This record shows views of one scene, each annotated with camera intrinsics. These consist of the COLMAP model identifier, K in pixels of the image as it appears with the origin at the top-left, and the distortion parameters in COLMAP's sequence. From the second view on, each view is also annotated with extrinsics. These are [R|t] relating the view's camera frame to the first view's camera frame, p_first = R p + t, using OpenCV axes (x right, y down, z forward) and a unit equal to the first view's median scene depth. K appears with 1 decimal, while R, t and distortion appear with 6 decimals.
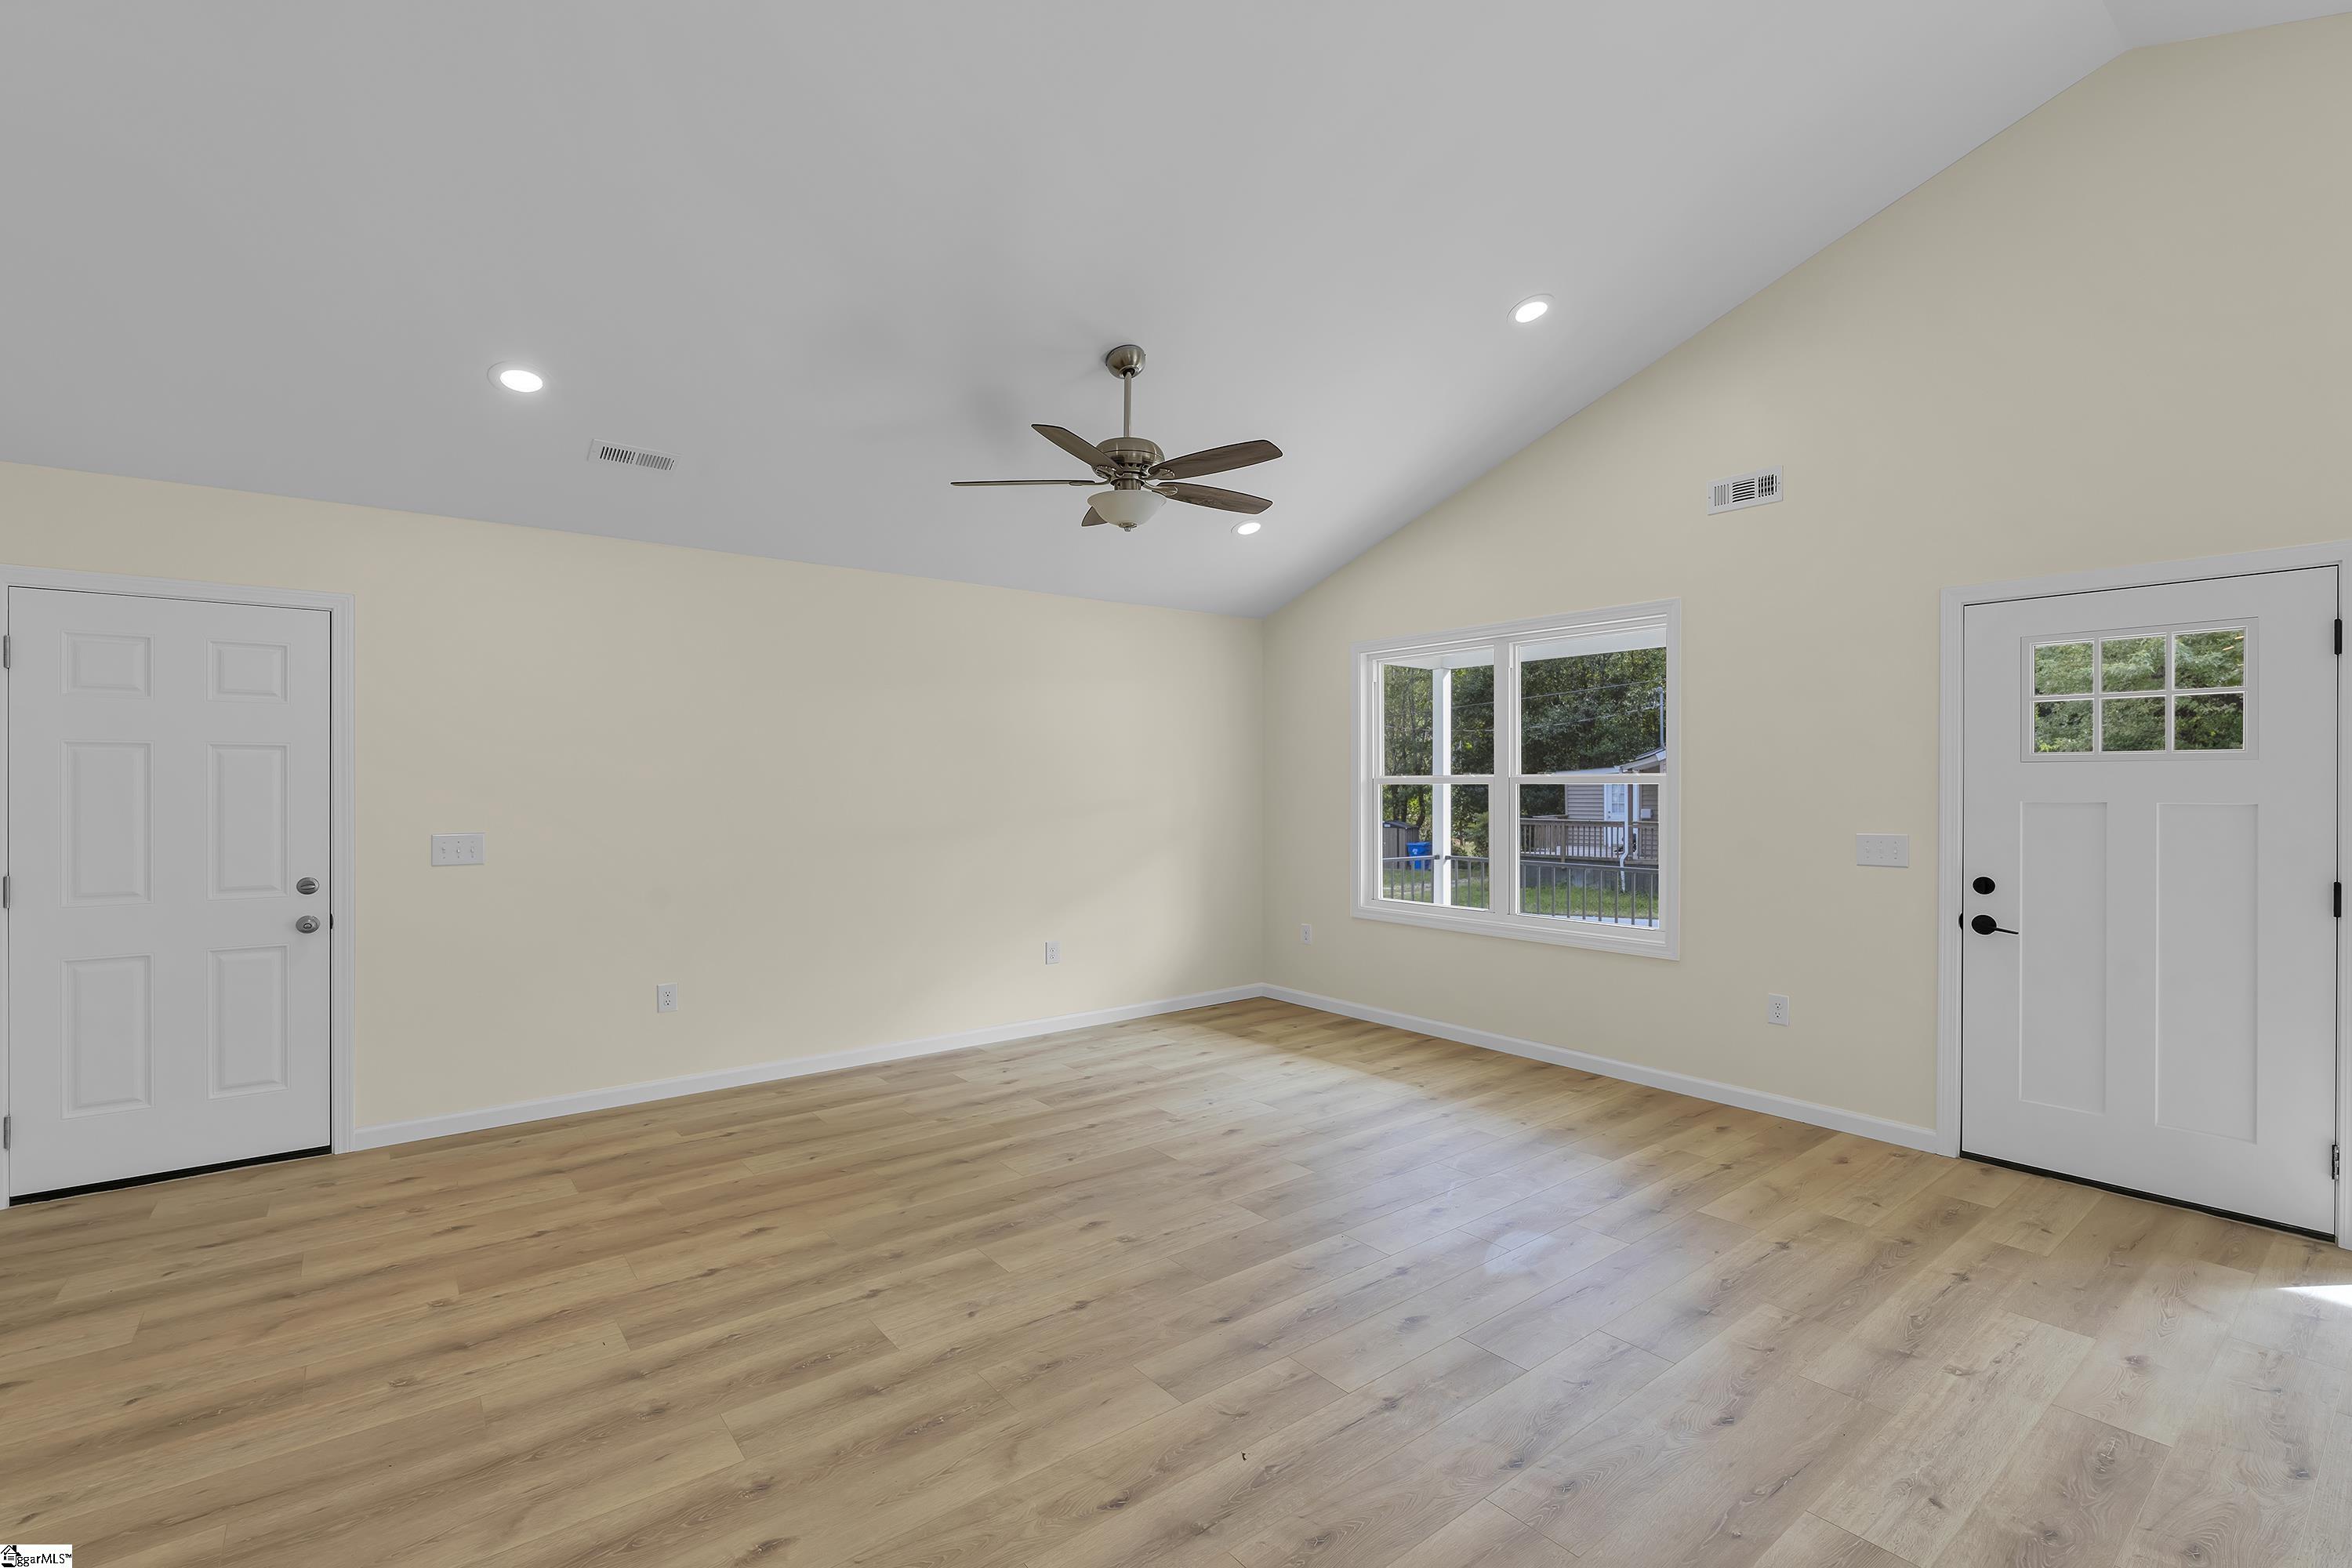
lens RADIAL K [[1046.8, 0, 1151.0], [0, 1046.8, 786.8], [0, 0, 1]] dist [-0.005800, -0.000139]
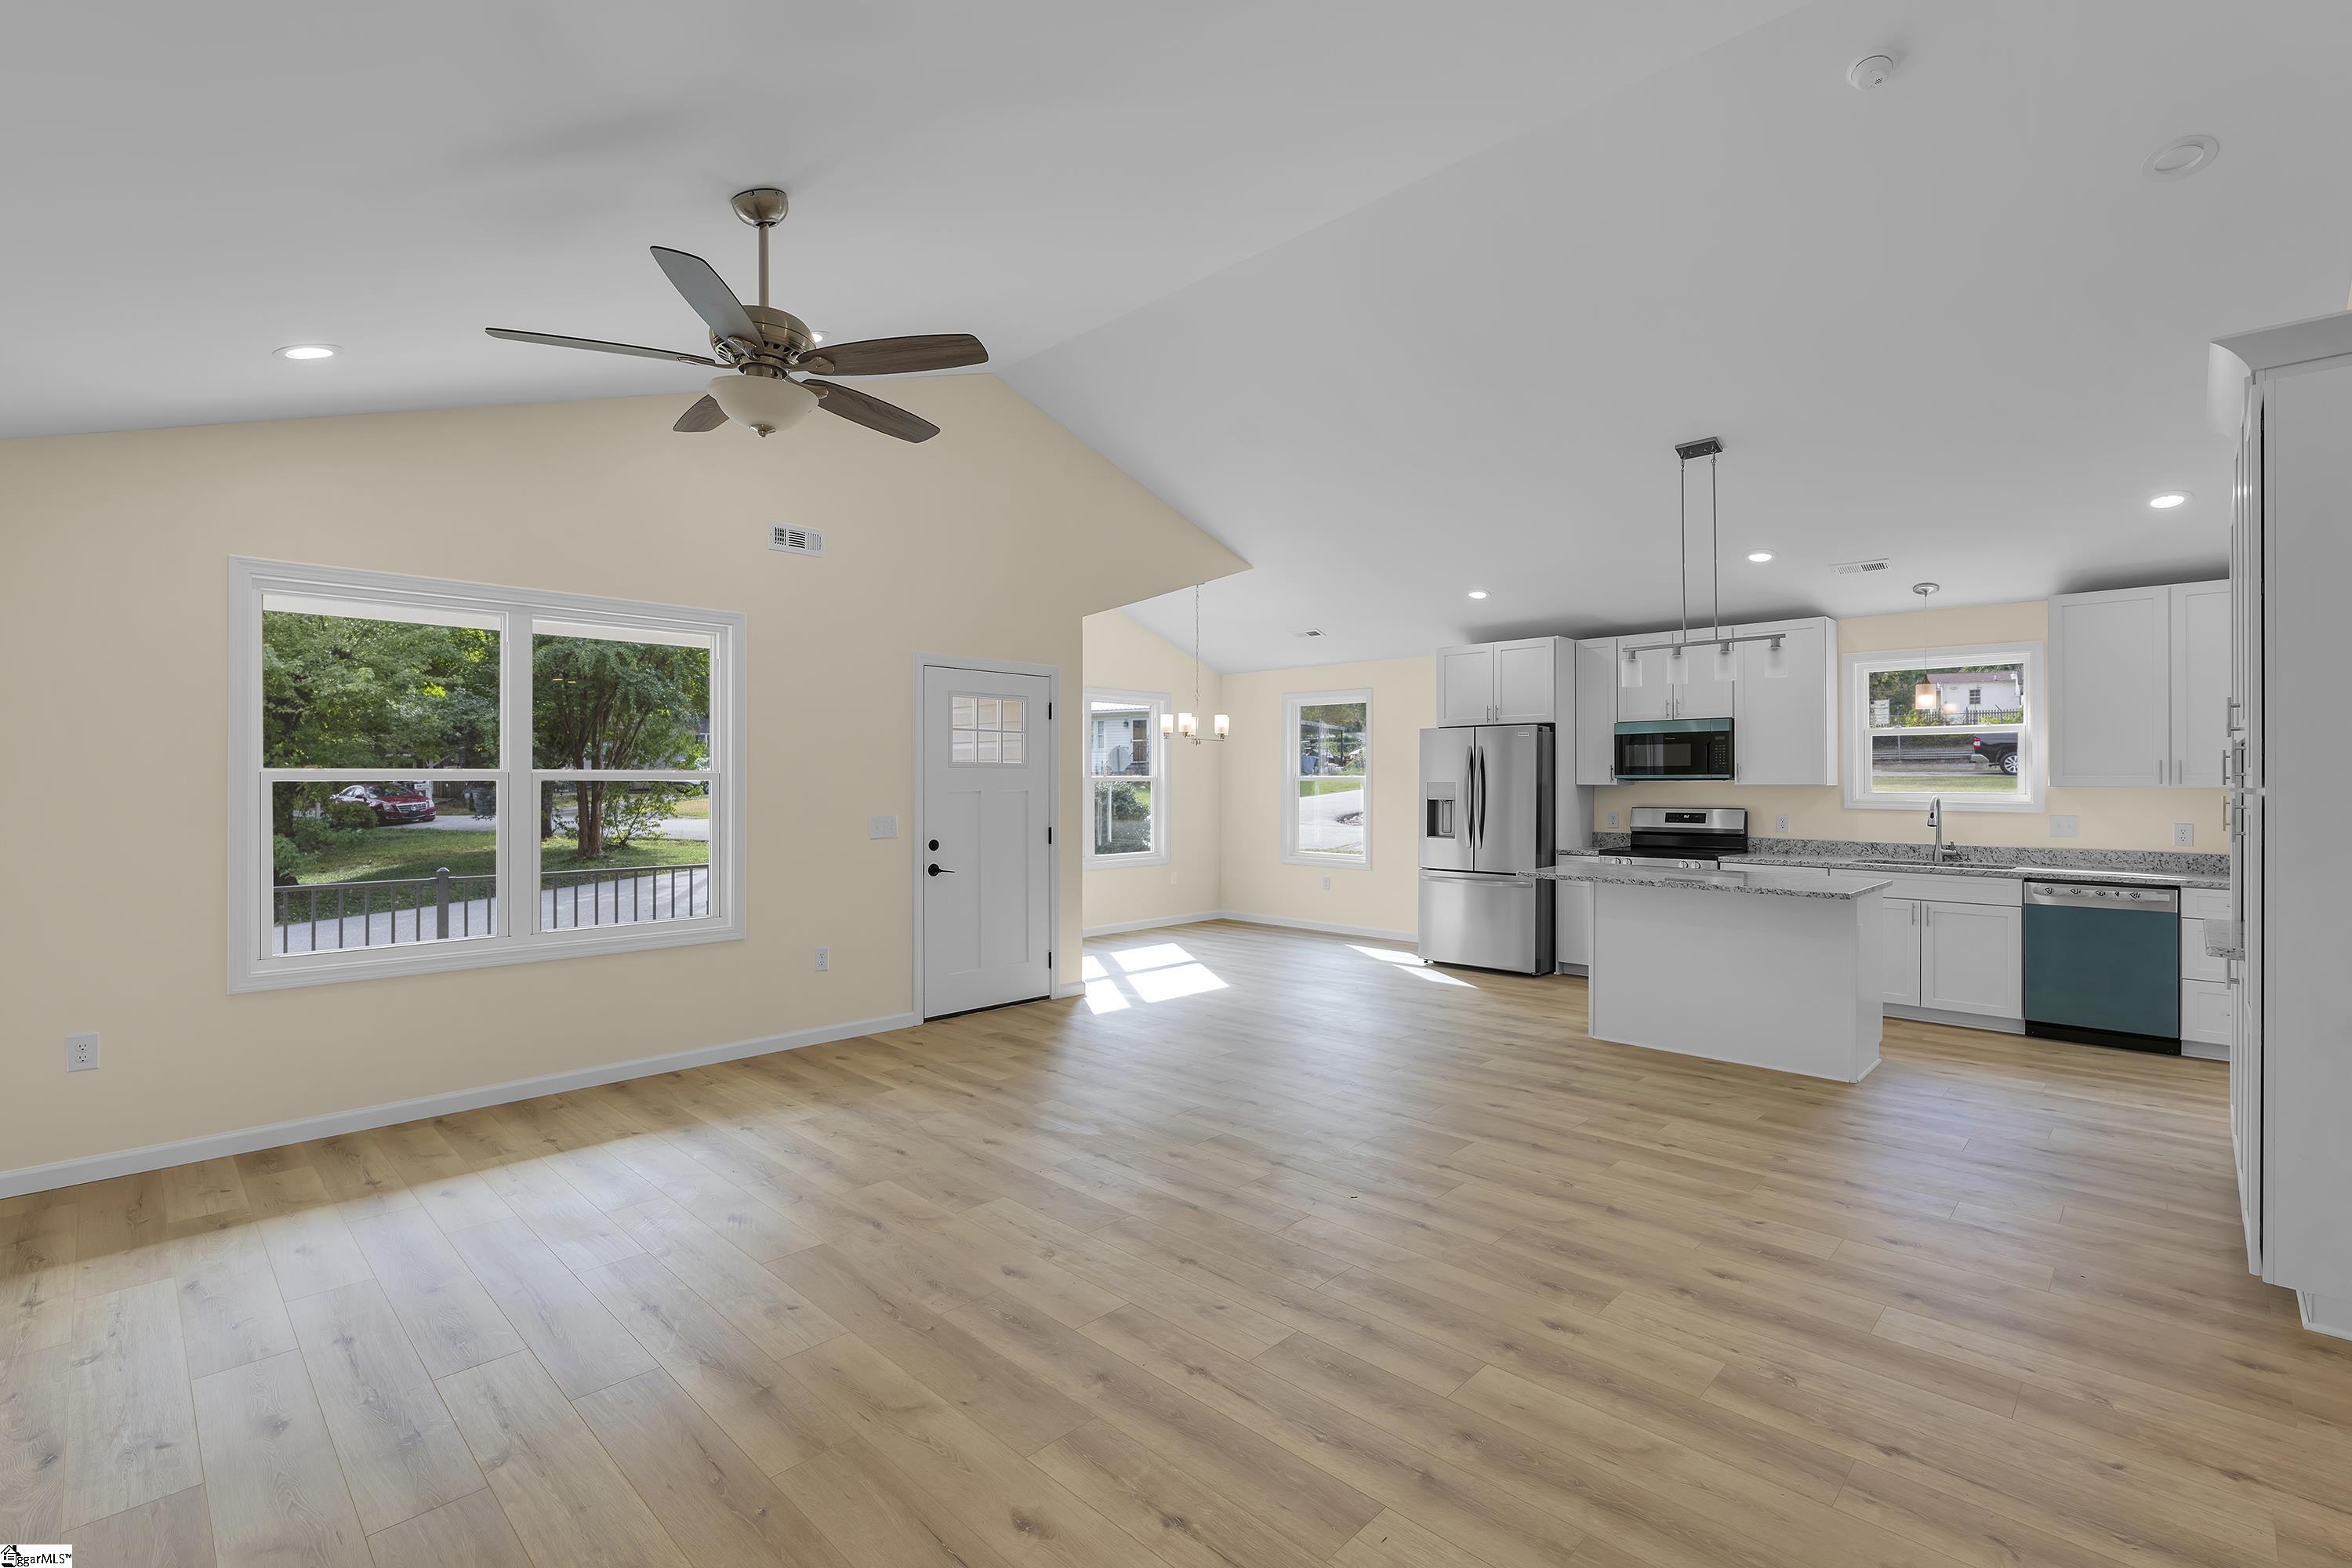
lens RADIAL K [[1062.3, 0, 1208.6], [0, 1062.3, 774.8], [0, 0, 1]] dist [-0.005416, 0.000075]
pose [[-0.177112, 0.006280, 0.984171, -0.930944], [-0.001969, 0.999975, -0.006735, -0.004217], [-0.984189, -0.003130, -0.177095, 0.939102]]
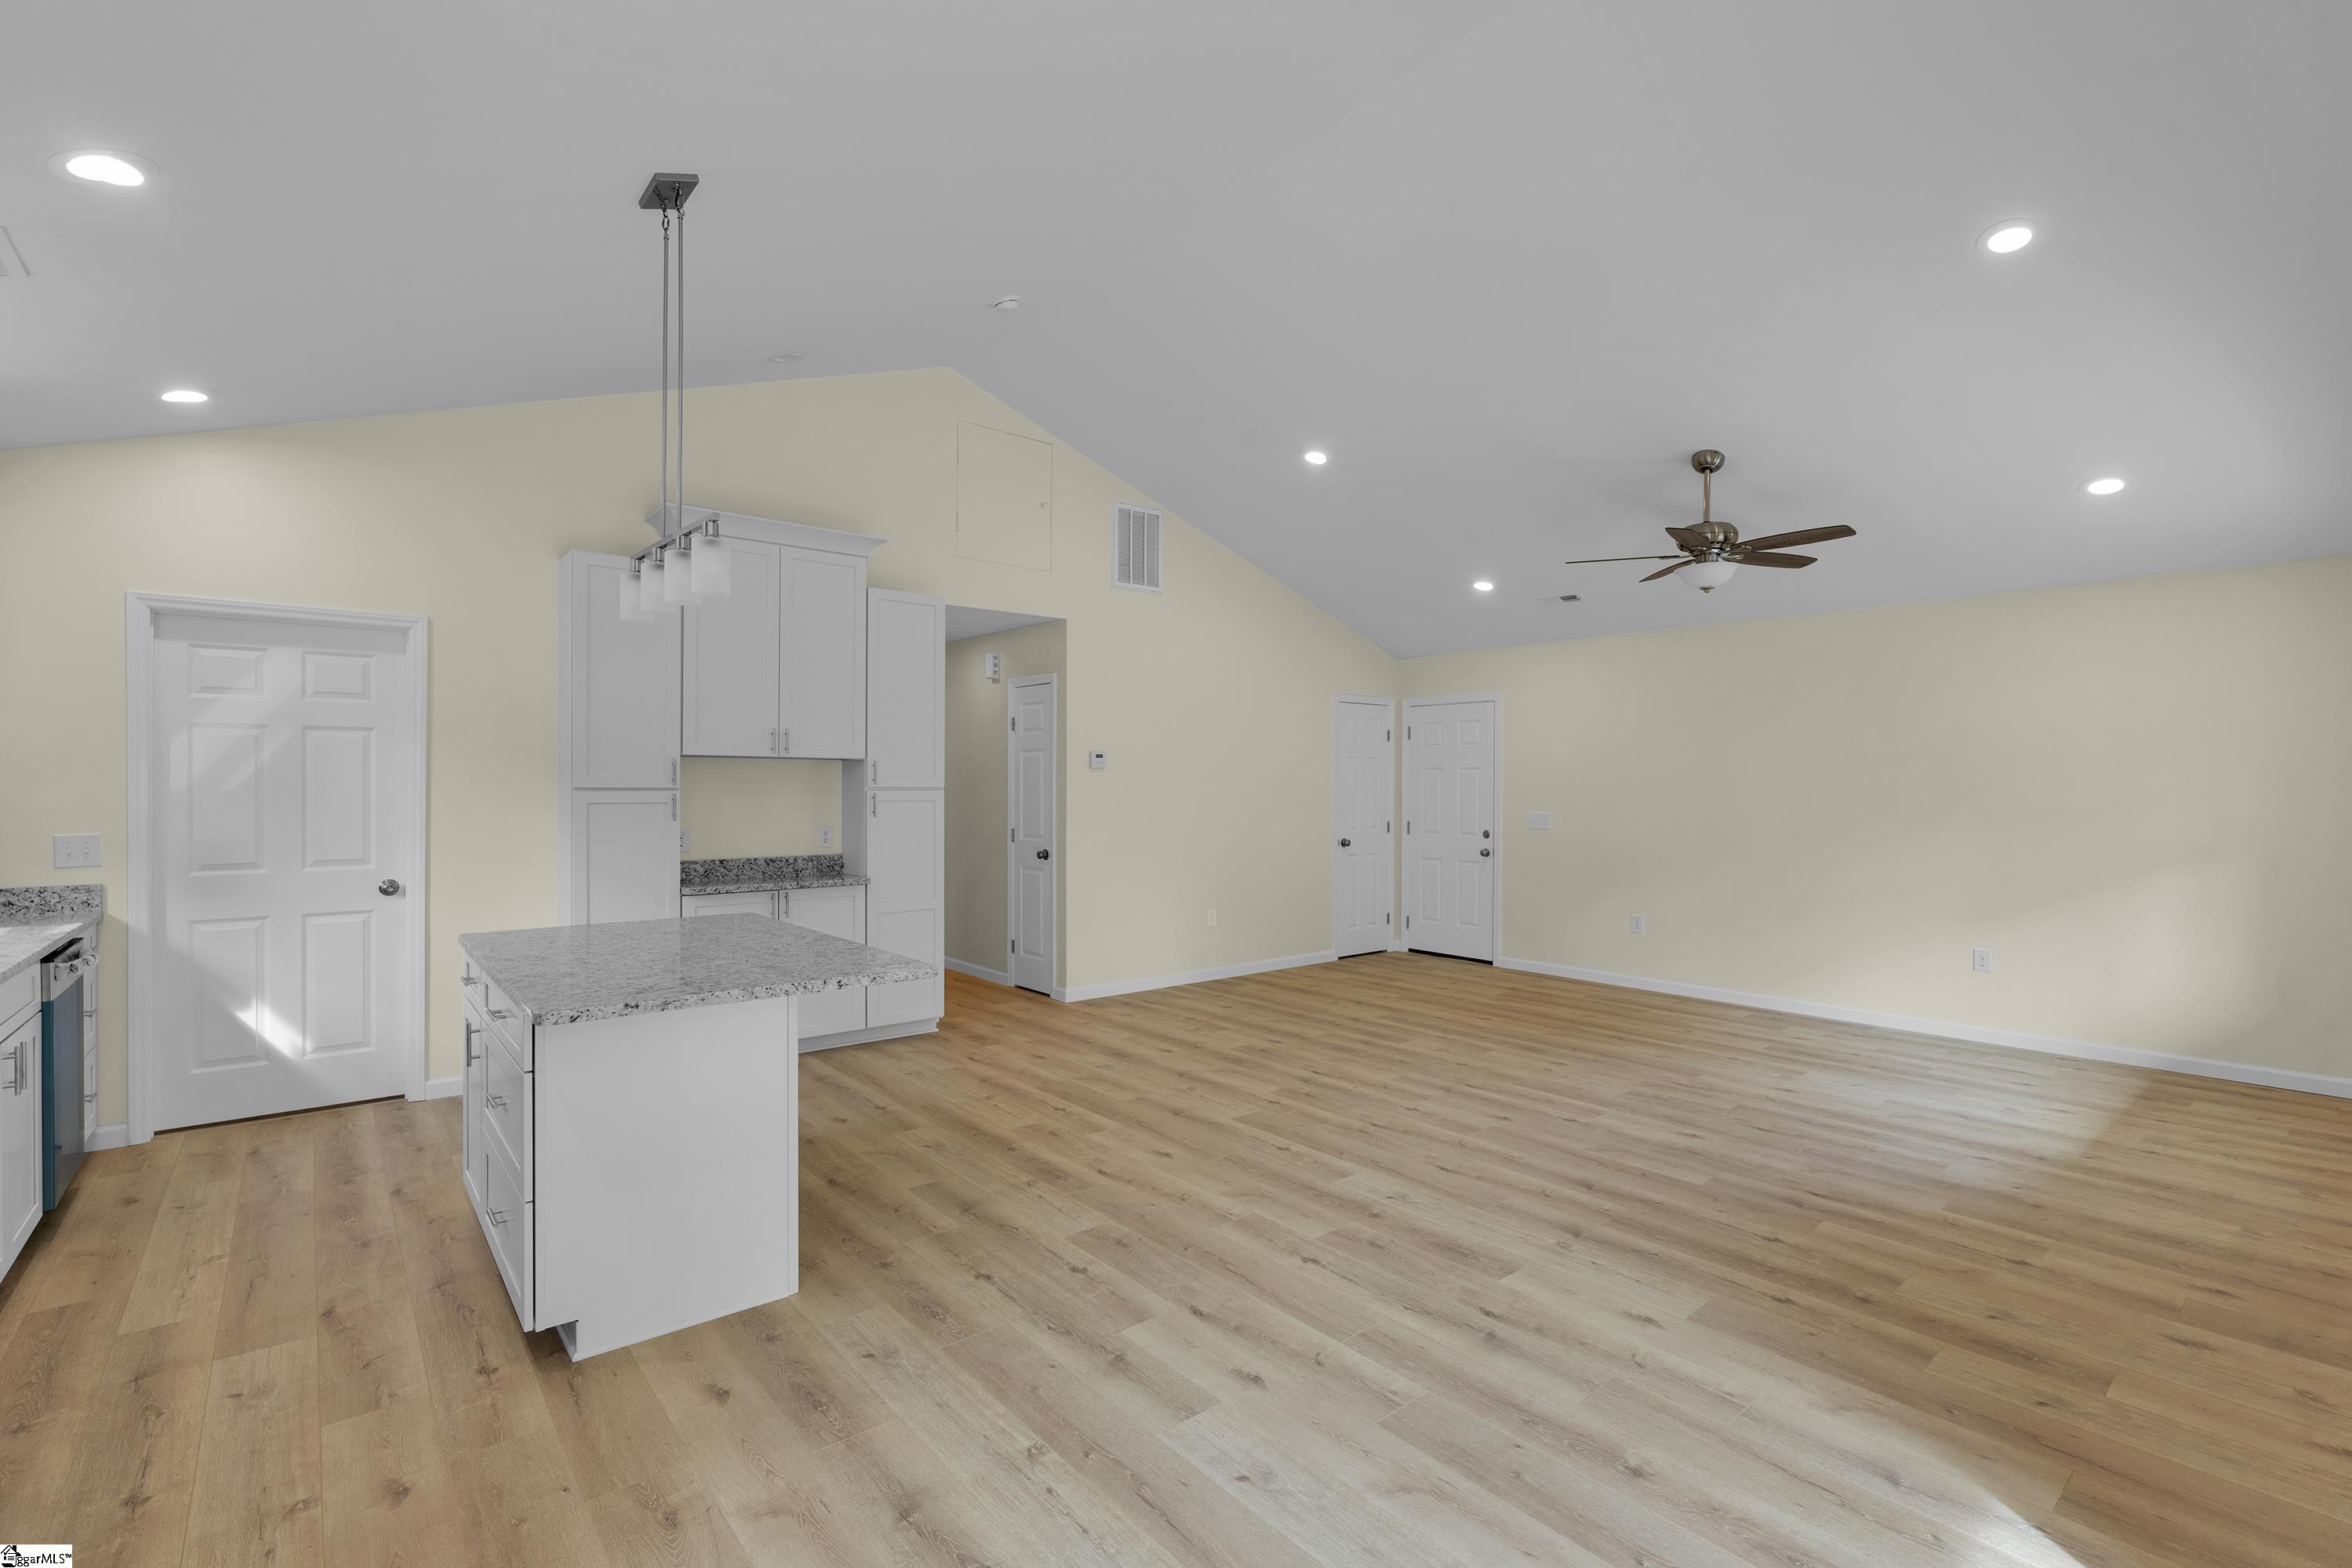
lens RADIAL K [[1039.7, 0, 1164.8], [0, 1039.7, 786.9], [0, 0, 1]] dist [-0.008021, 0.000941]
pose [[0.027077, 0.003927, -0.999626, 1.446353], [-0.005183, 0.999979, 0.003788, -0.012510], [0.999620, 0.005078, 0.027096, 0.321513]]
